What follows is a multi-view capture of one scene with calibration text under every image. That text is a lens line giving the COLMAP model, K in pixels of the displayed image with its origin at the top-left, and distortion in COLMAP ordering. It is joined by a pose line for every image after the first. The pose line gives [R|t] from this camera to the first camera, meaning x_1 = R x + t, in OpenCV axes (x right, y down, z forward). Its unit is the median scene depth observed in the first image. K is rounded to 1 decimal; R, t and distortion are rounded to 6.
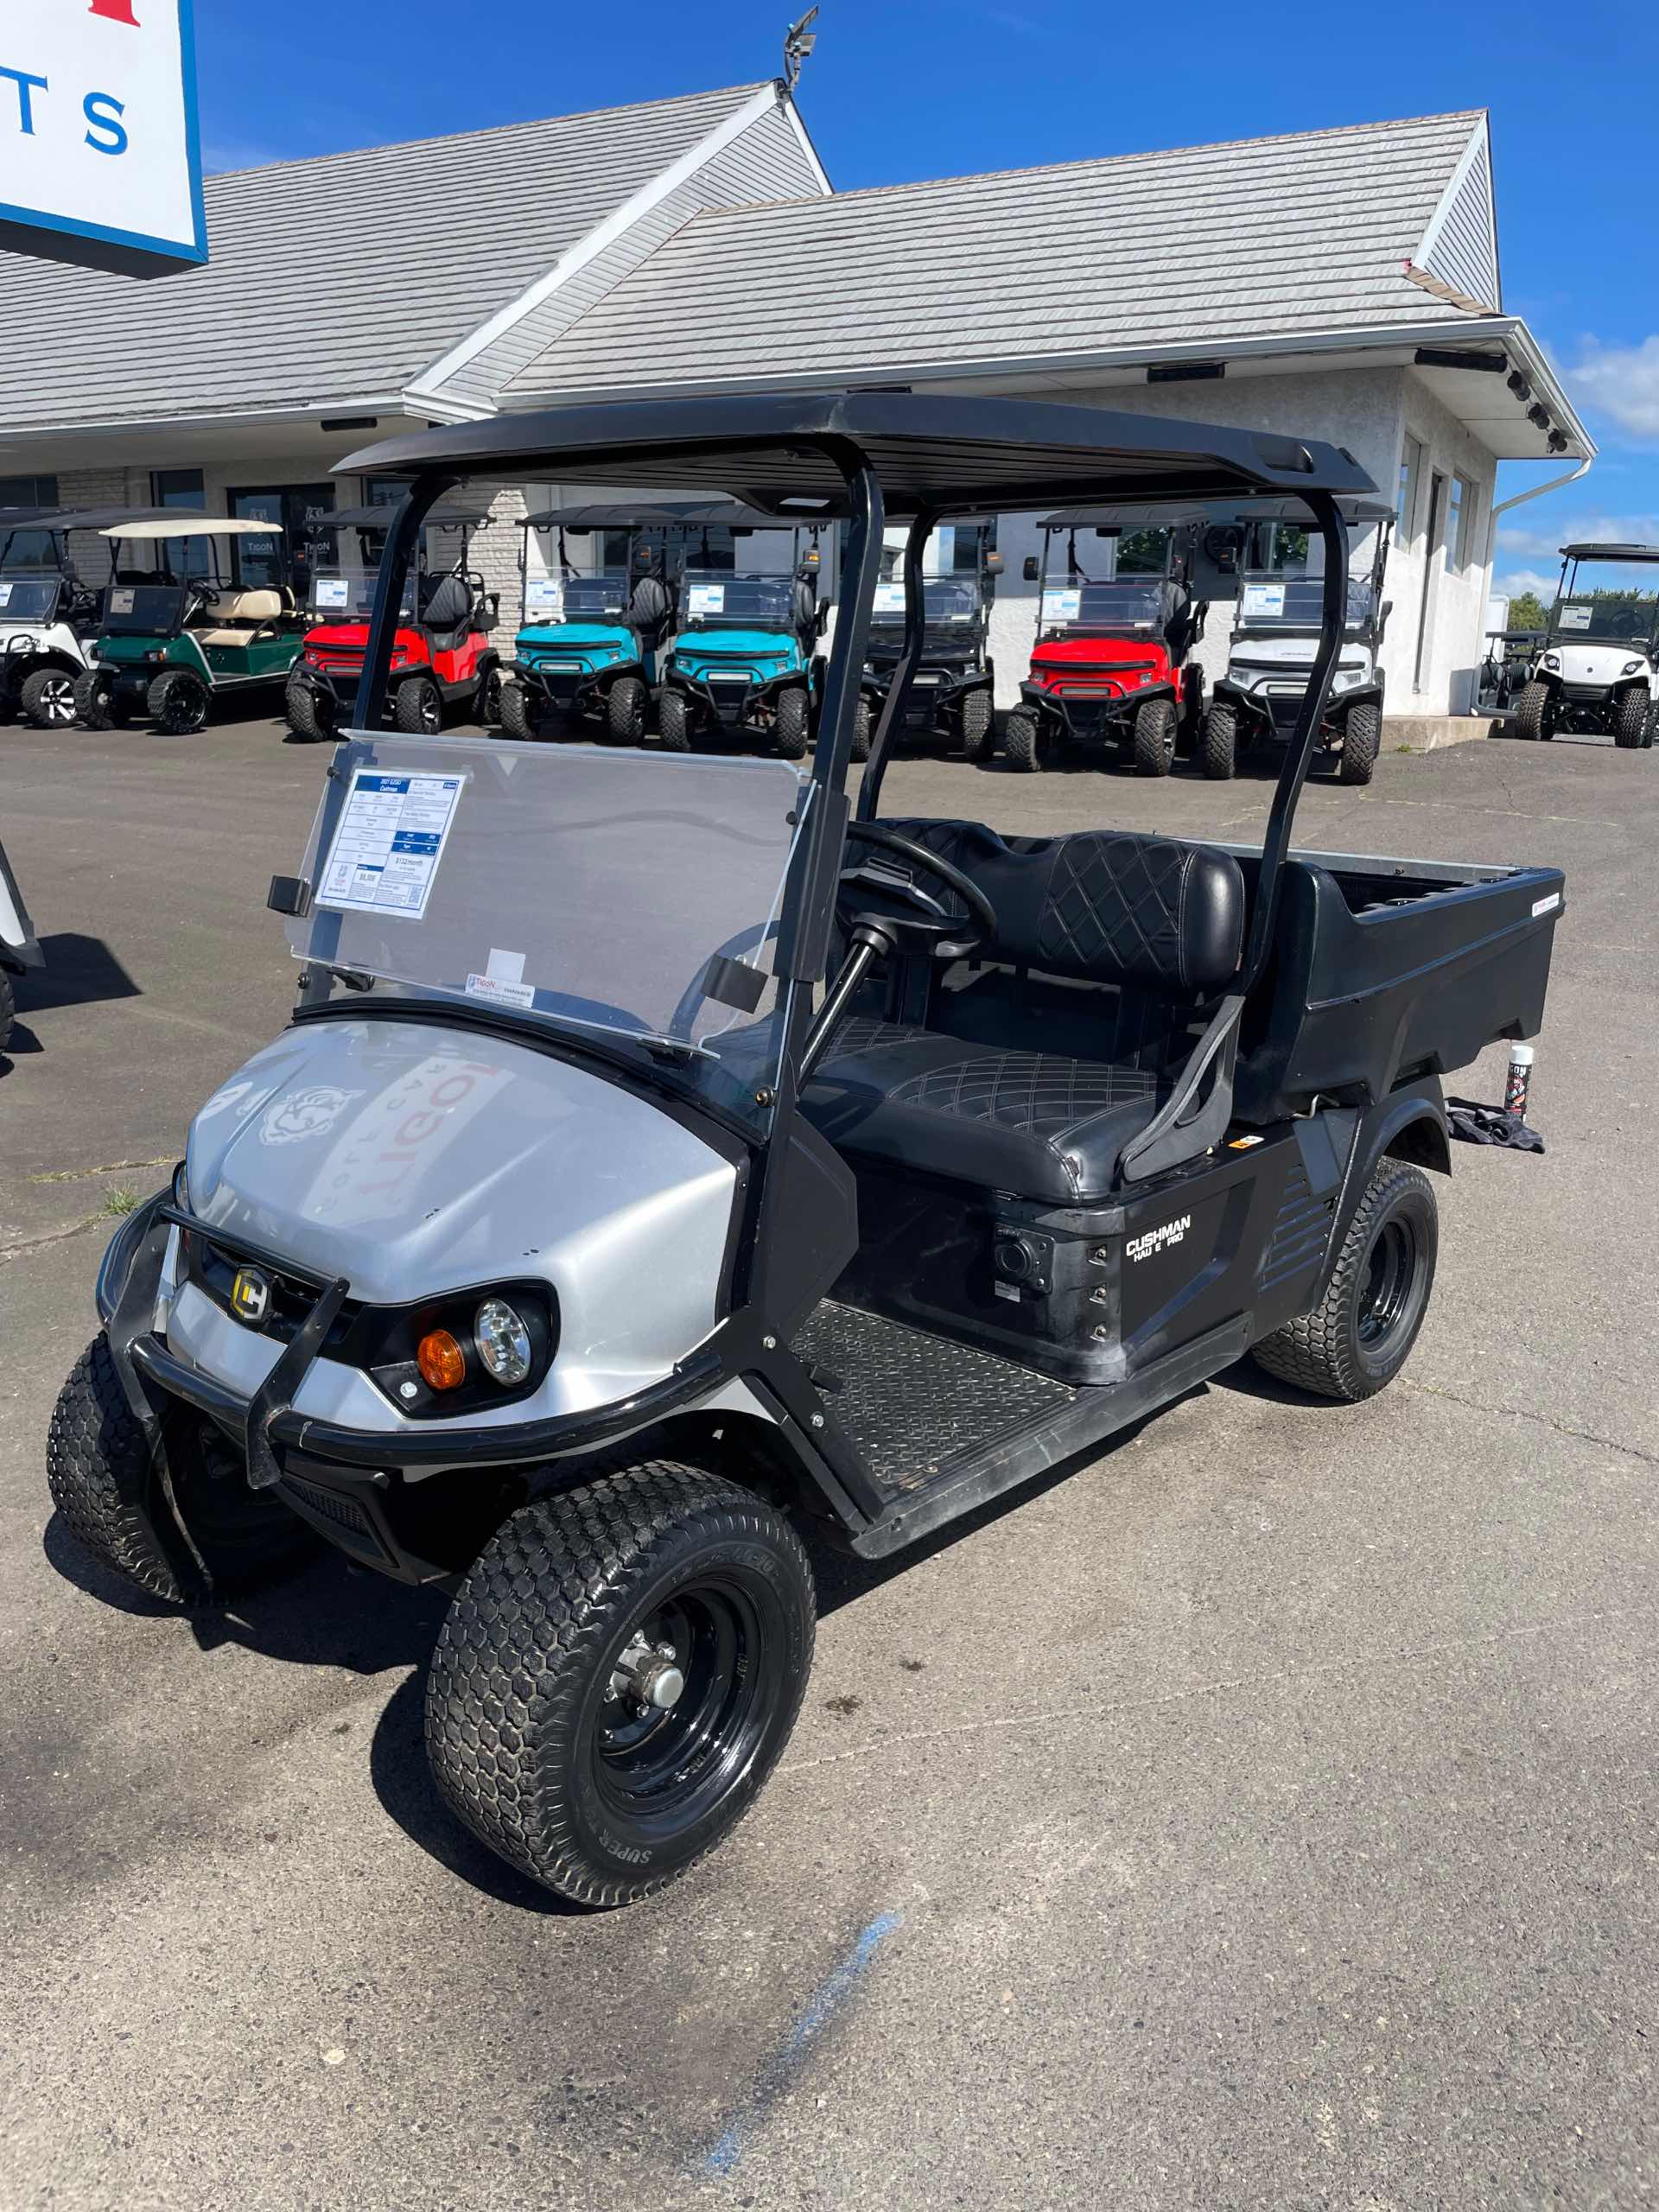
lens RADIAL K [[1704.9, 0, 853.4], [0, 1704.9, 1074.5], [0, 0, 1]] dist [0.076468, -0.113281]
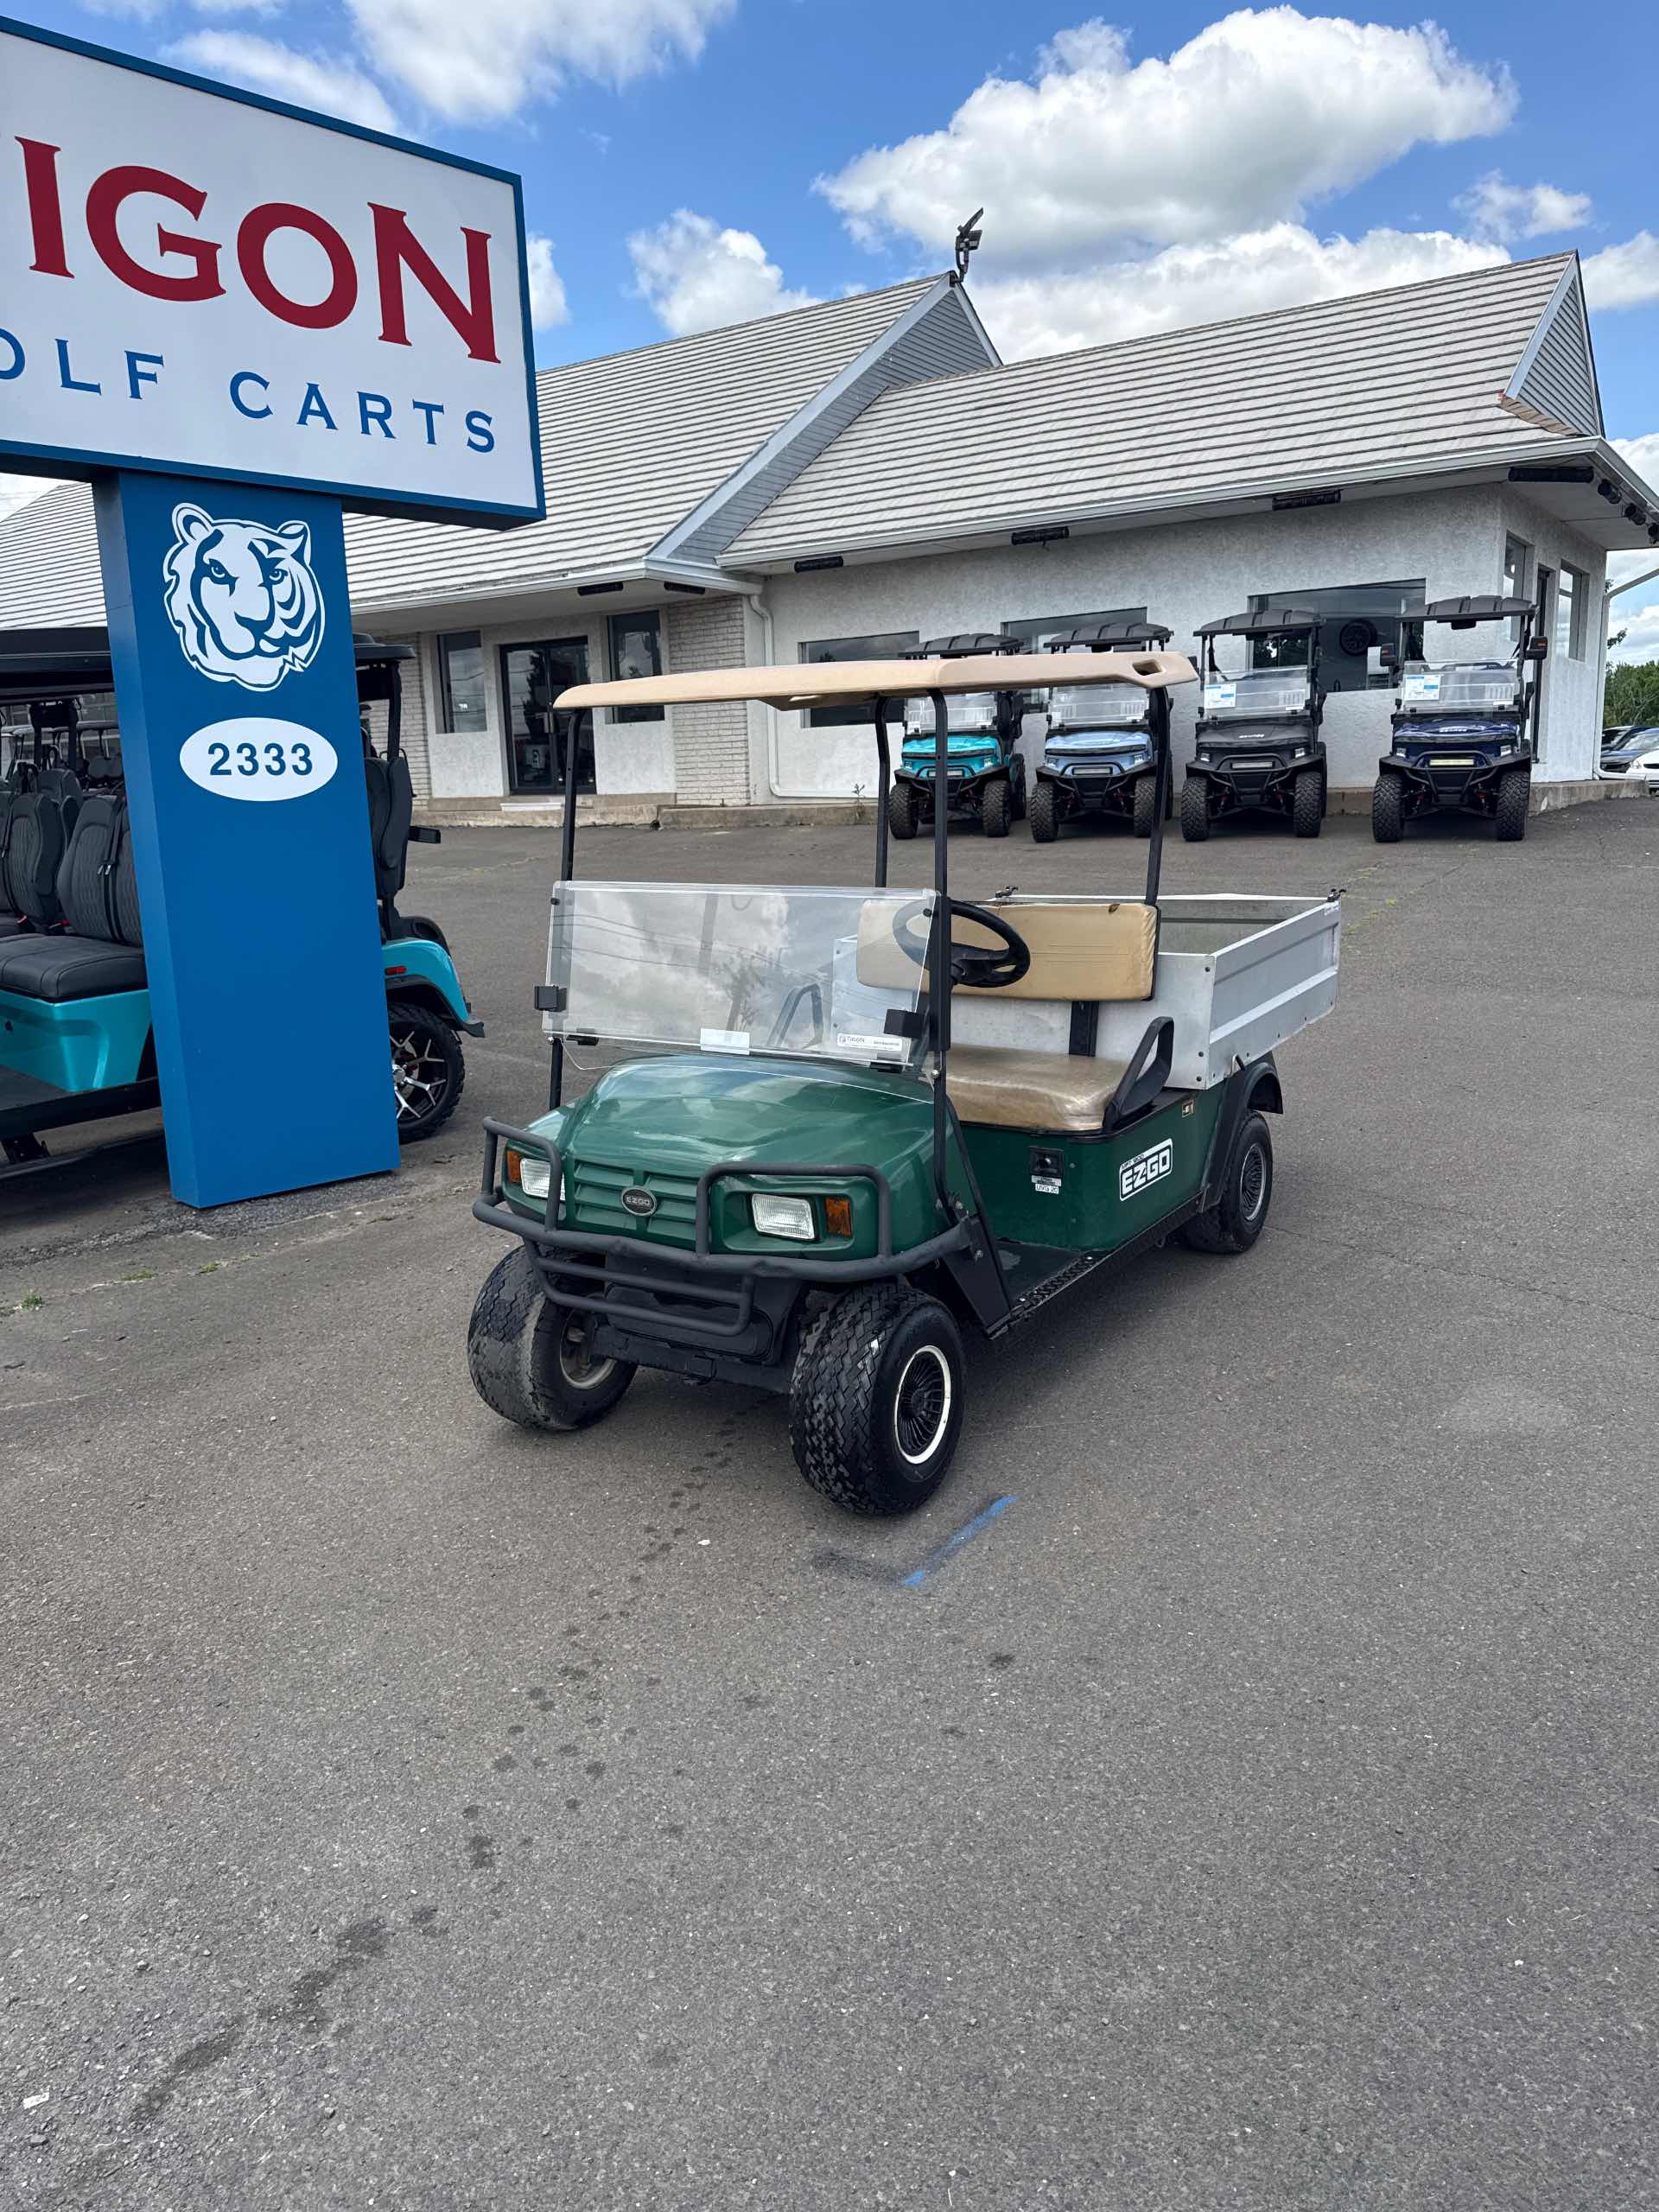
lens RADIAL K [[1624.7, 0, 852.5], [0, 1624.7, 1073.7], [0, 0, 1]] dist [0.031612, -0.042391]
pose [[0.992431, -0.027106, -0.119779, 0.011947], [0.021526, 0.998632, -0.047644, 0.023806], [0.120906, 0.044705, 0.991657, -0.110826]]
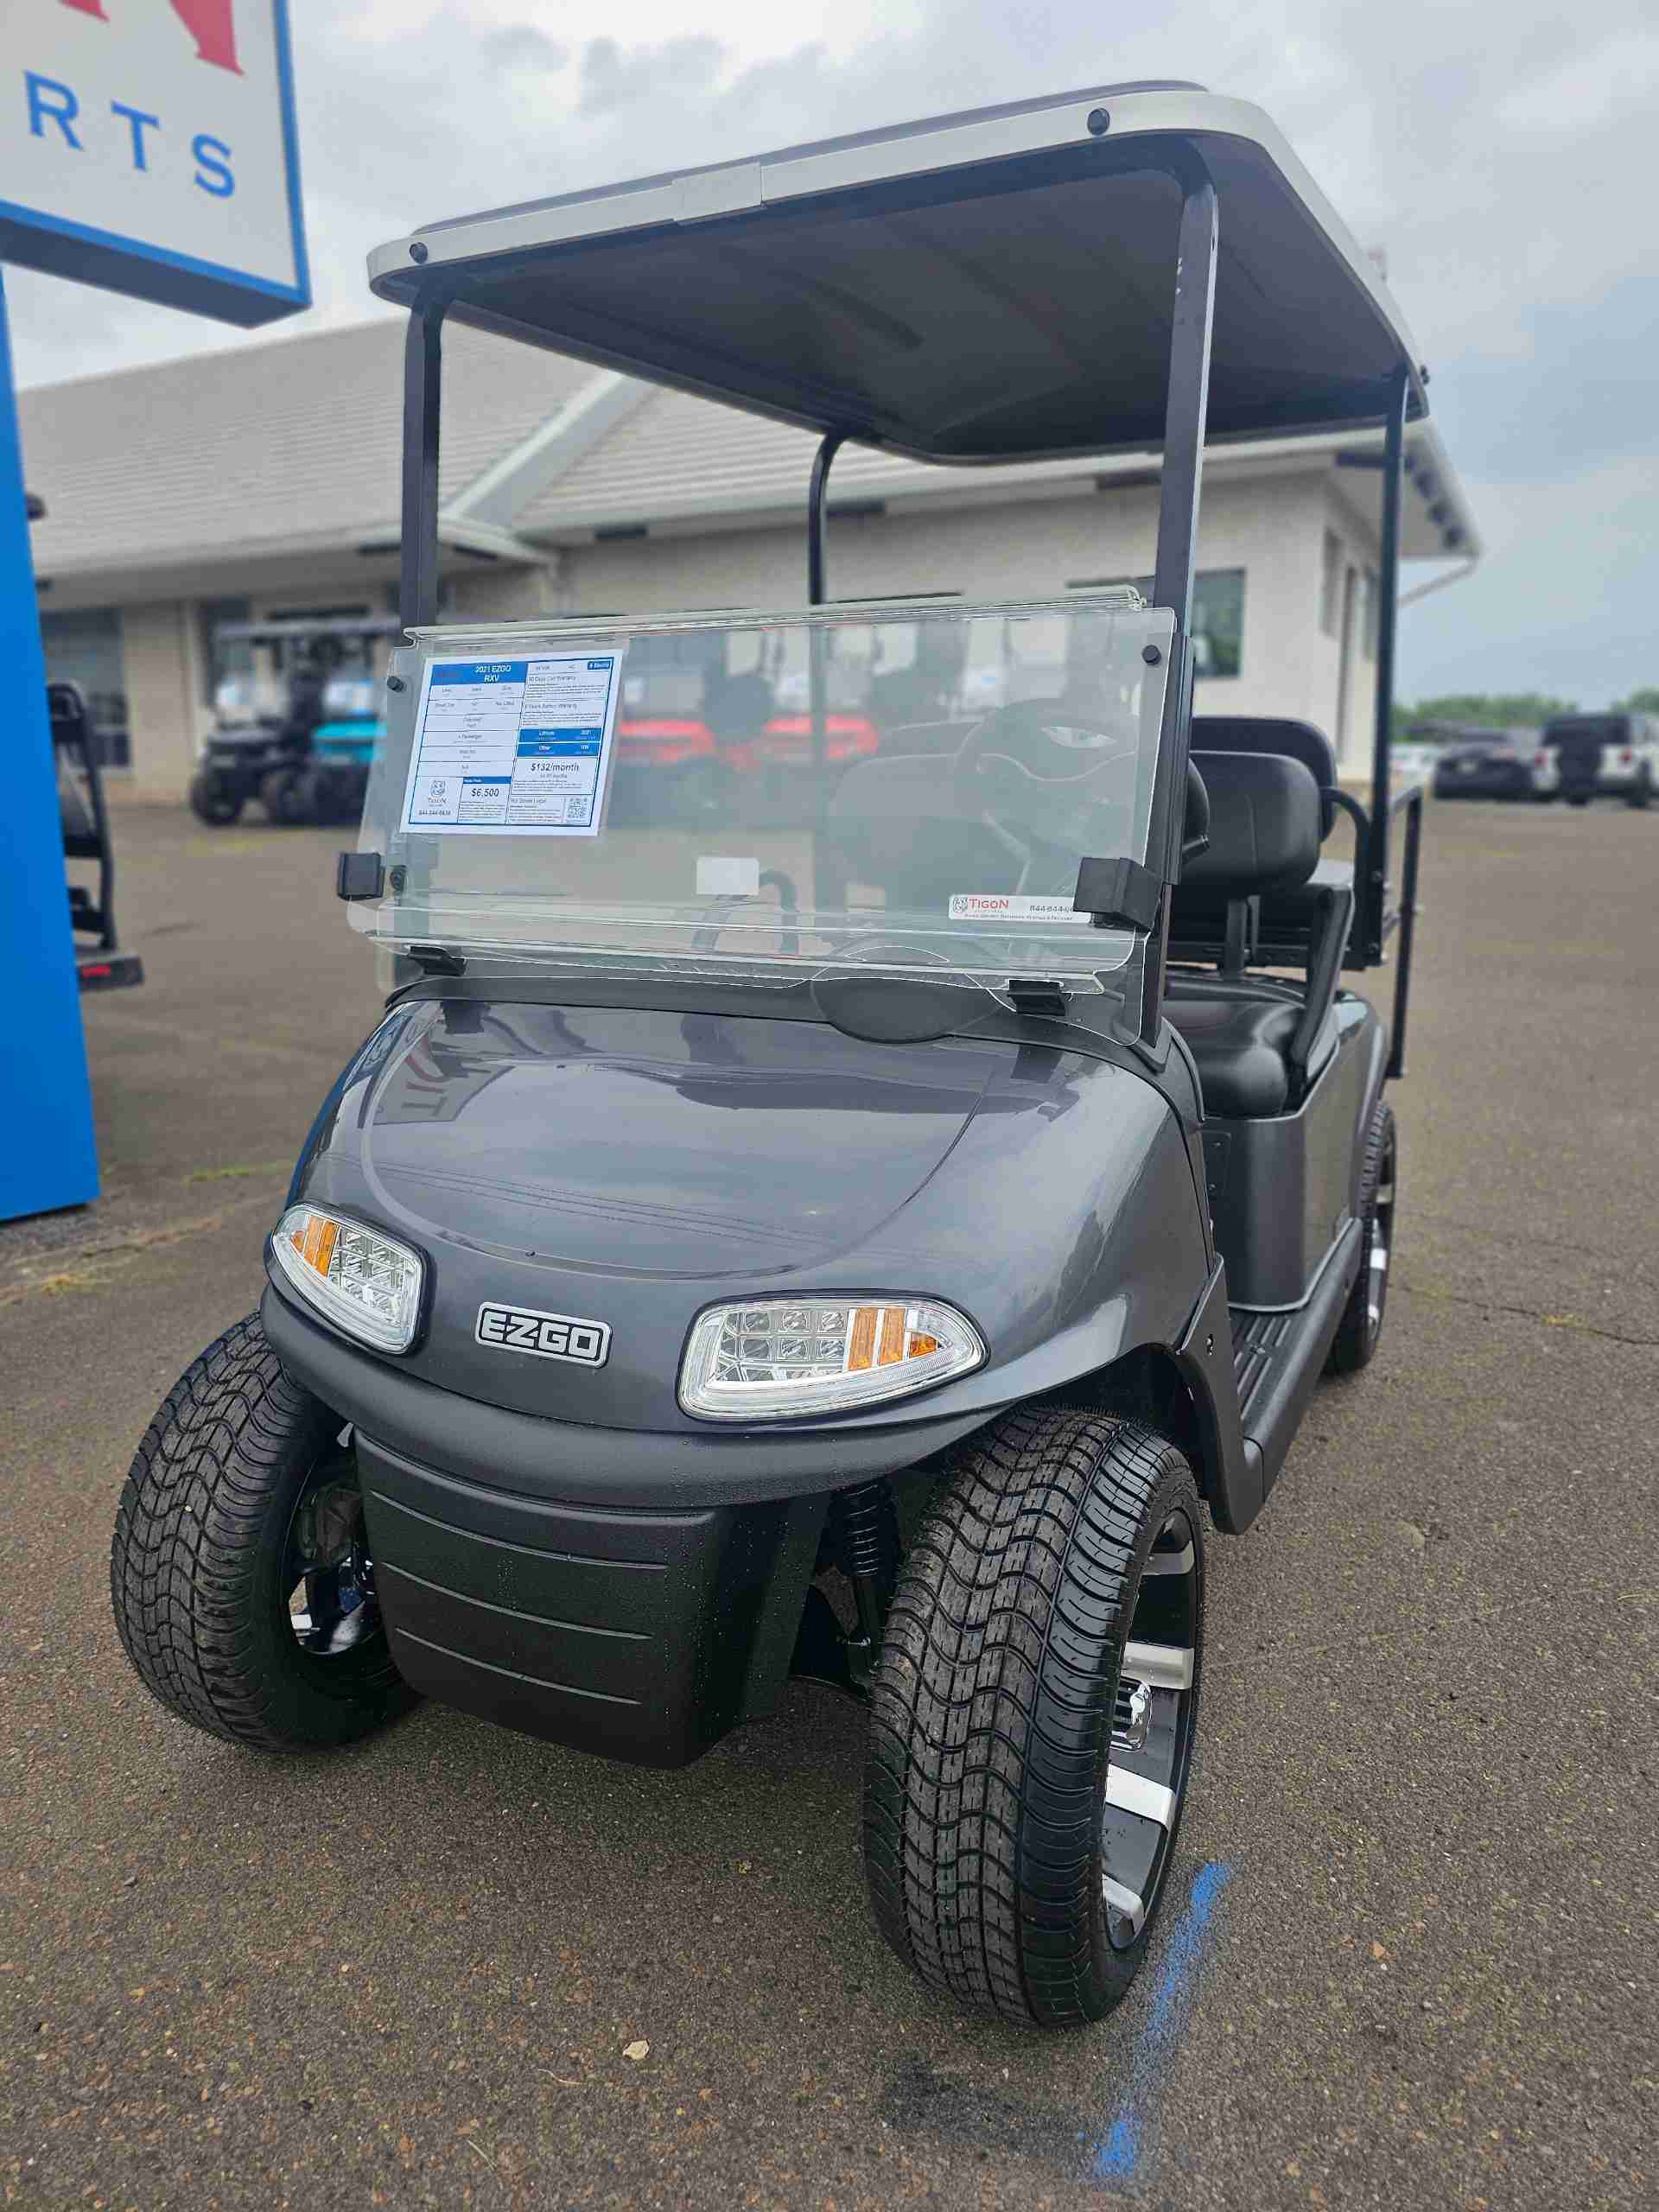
lens RADIAL K [[1499.9, 0, 826.6], [0, 1499.9, 1082.1], [0, 0, 1]] dist [0.035563, -0.034388]
pose [[0.999514, -0.028393, 0.012878, -0.030692], [0.028867, 0.998851, -0.038263, 0.017756], [-0.011777, 0.038616, 0.999185, 0.033878]]
